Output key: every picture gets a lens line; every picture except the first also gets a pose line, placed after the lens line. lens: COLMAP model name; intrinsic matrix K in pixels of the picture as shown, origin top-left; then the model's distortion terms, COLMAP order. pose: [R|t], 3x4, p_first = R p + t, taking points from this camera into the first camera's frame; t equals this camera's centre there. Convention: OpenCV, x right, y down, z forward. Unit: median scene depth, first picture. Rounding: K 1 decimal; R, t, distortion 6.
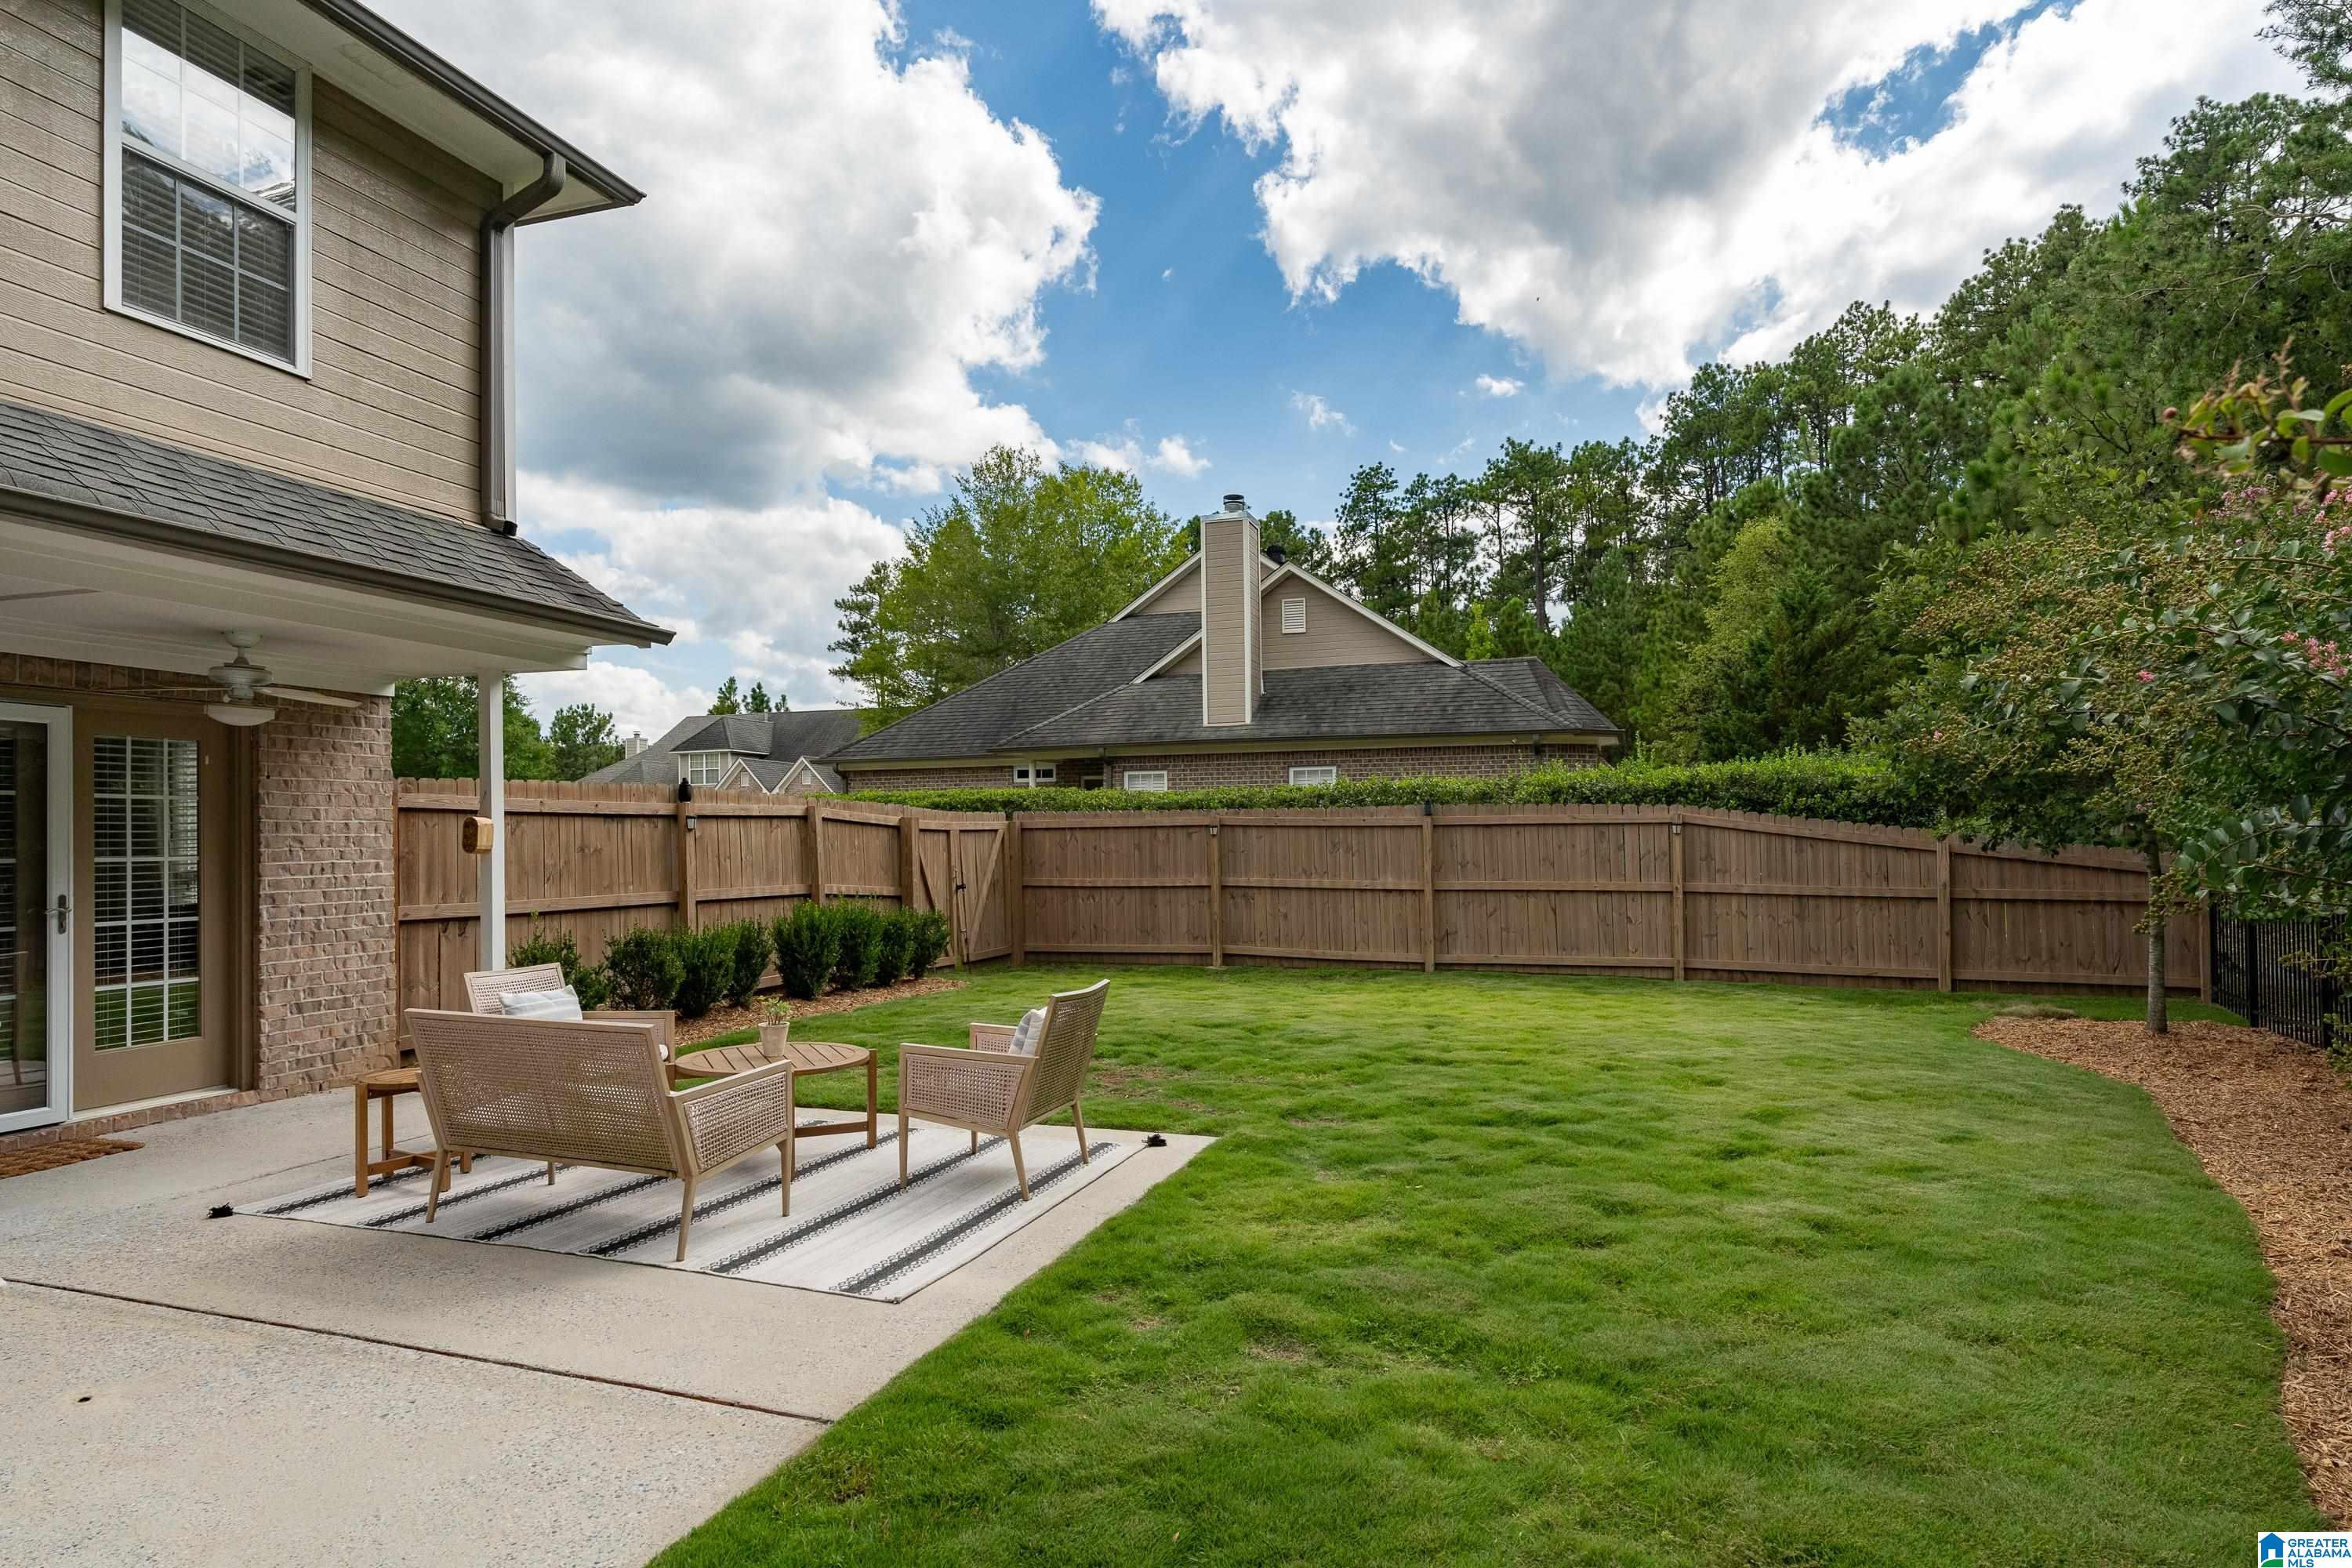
lens RADIAL K [[1323.3, 0, 1176.8], [0, 1323.3, 823.2], [0, 0, 1]] dist [0.000725, 0.000030]
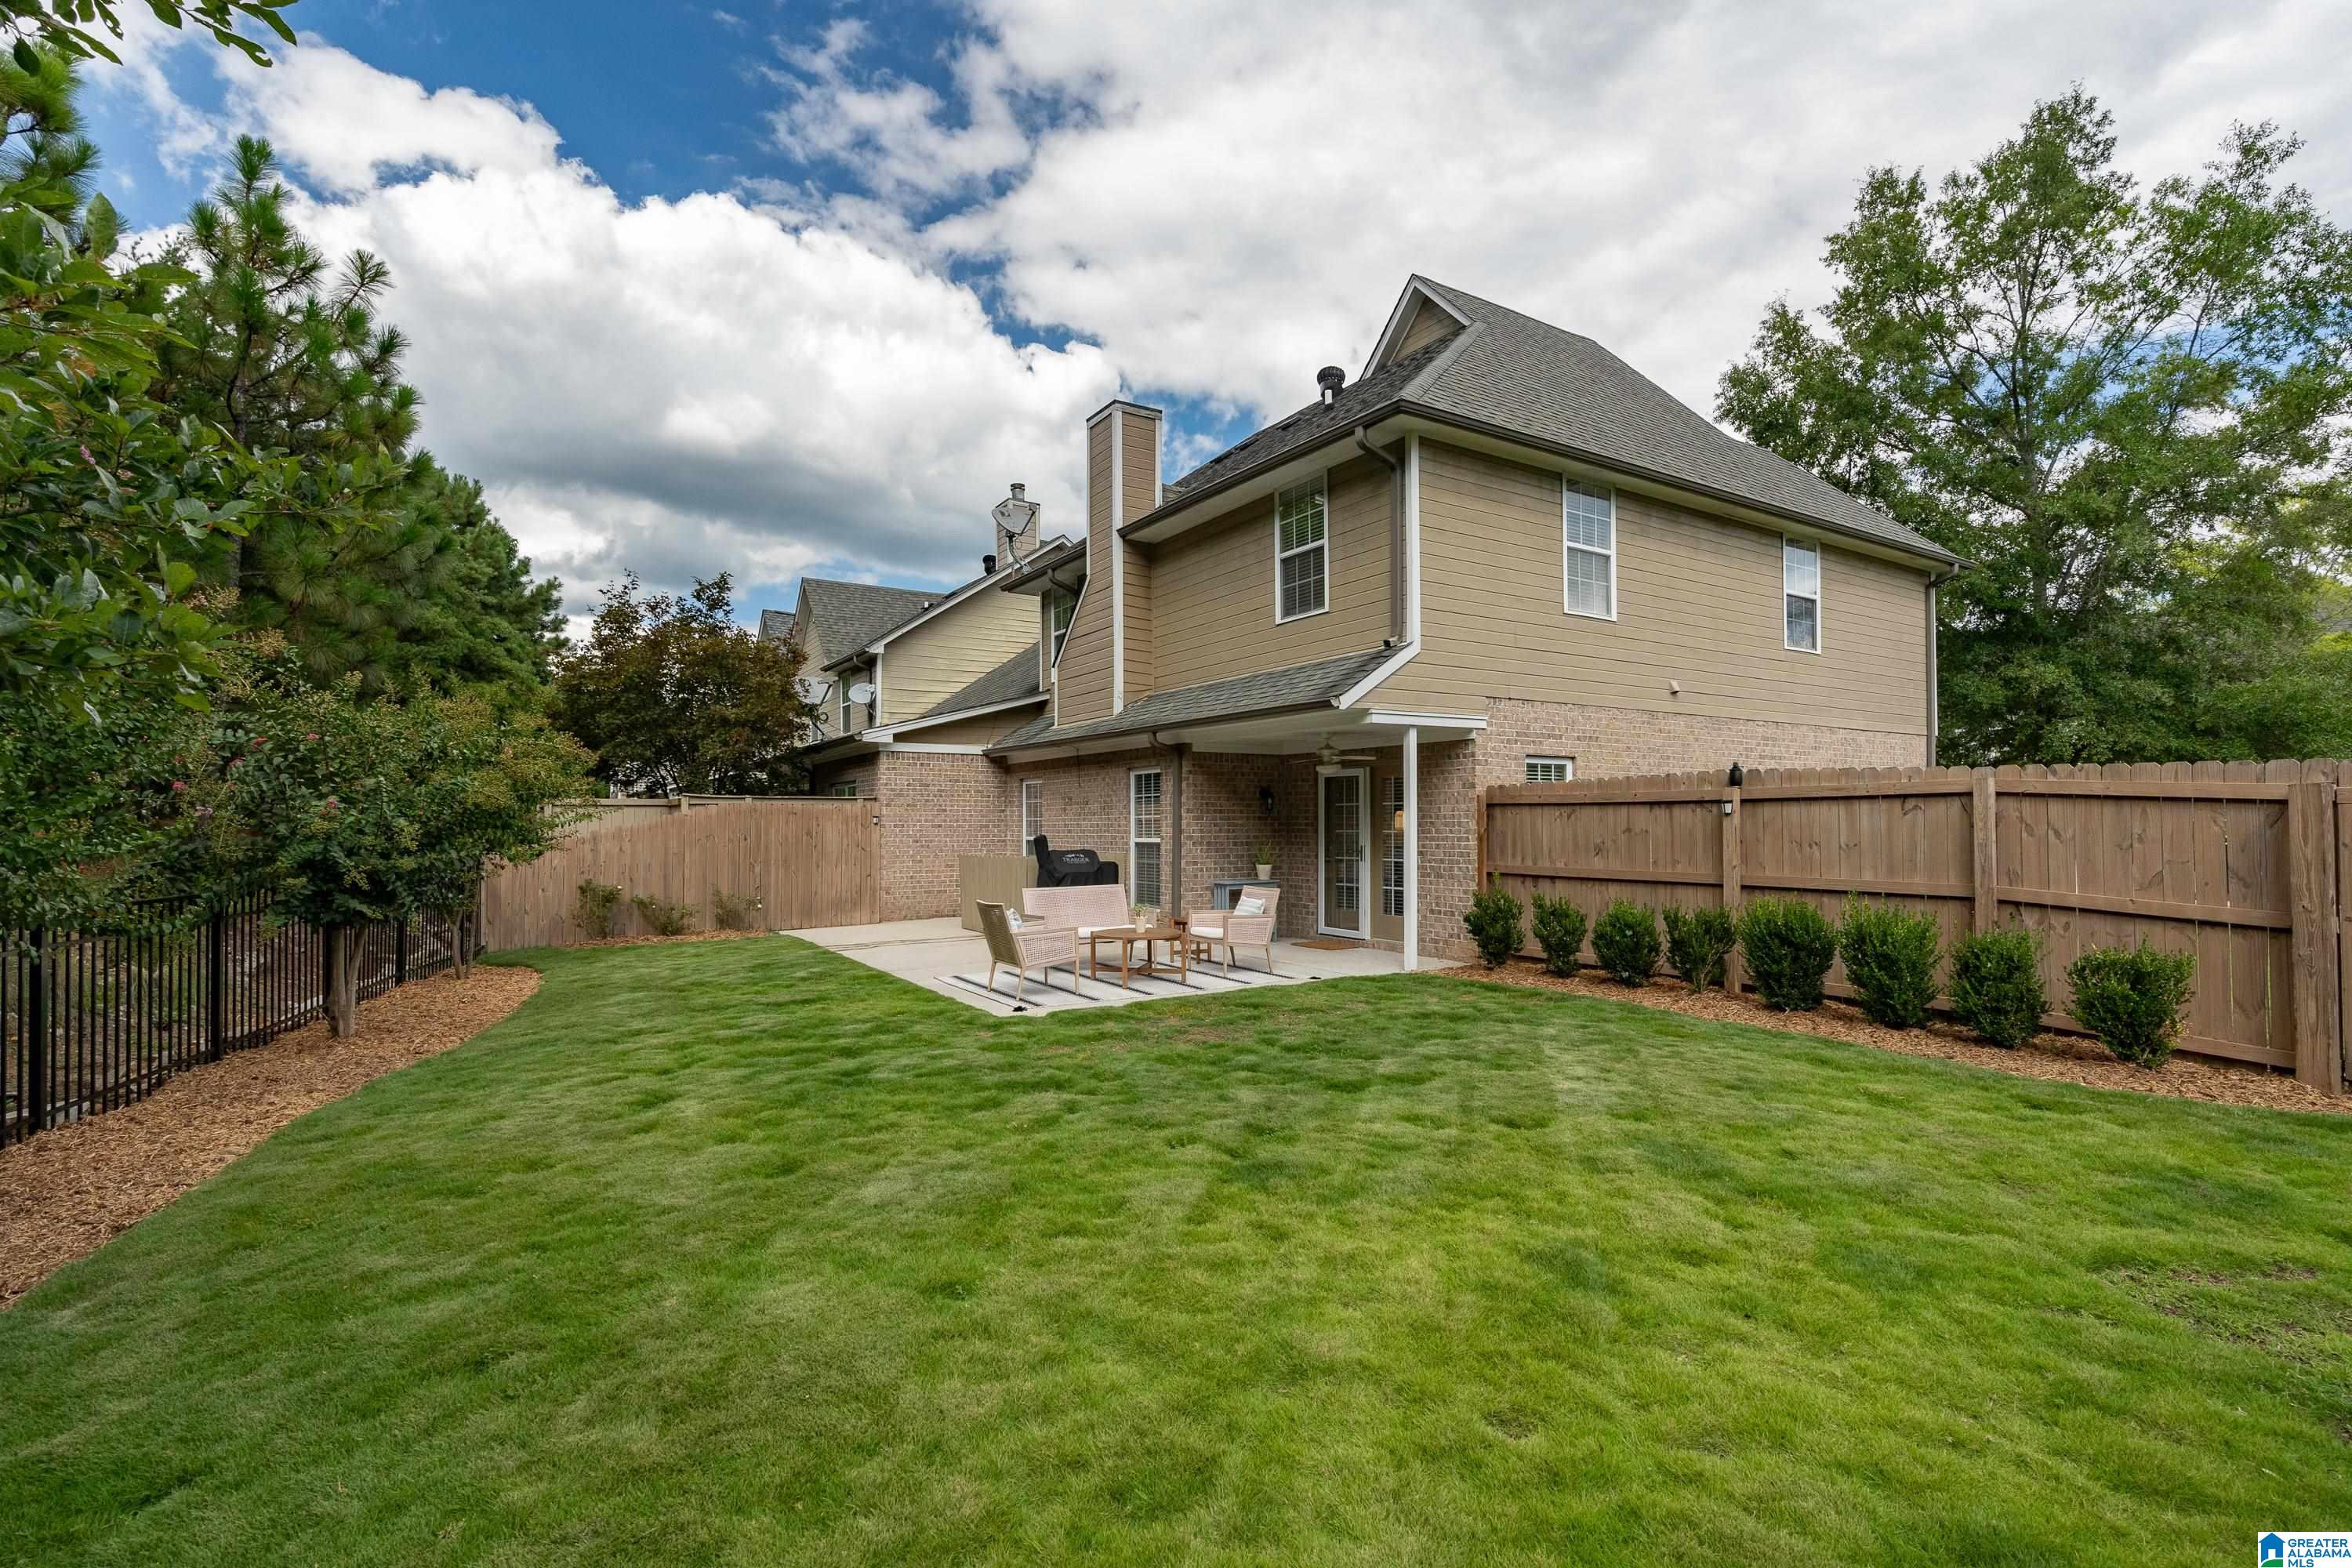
lens RADIAL K [[1049.0, 0, 1176.4], [0, 1049.0, 824.5], [0, 0, 1]] dist [-0.000069, 0.000031]
pose [[-0.638015, 0.001326, -0.770023, 0.697337], [0.007333, 0.999964, -0.004354, 0.017418], [0.769989, -0.008424, -0.638001, 1.599987]]
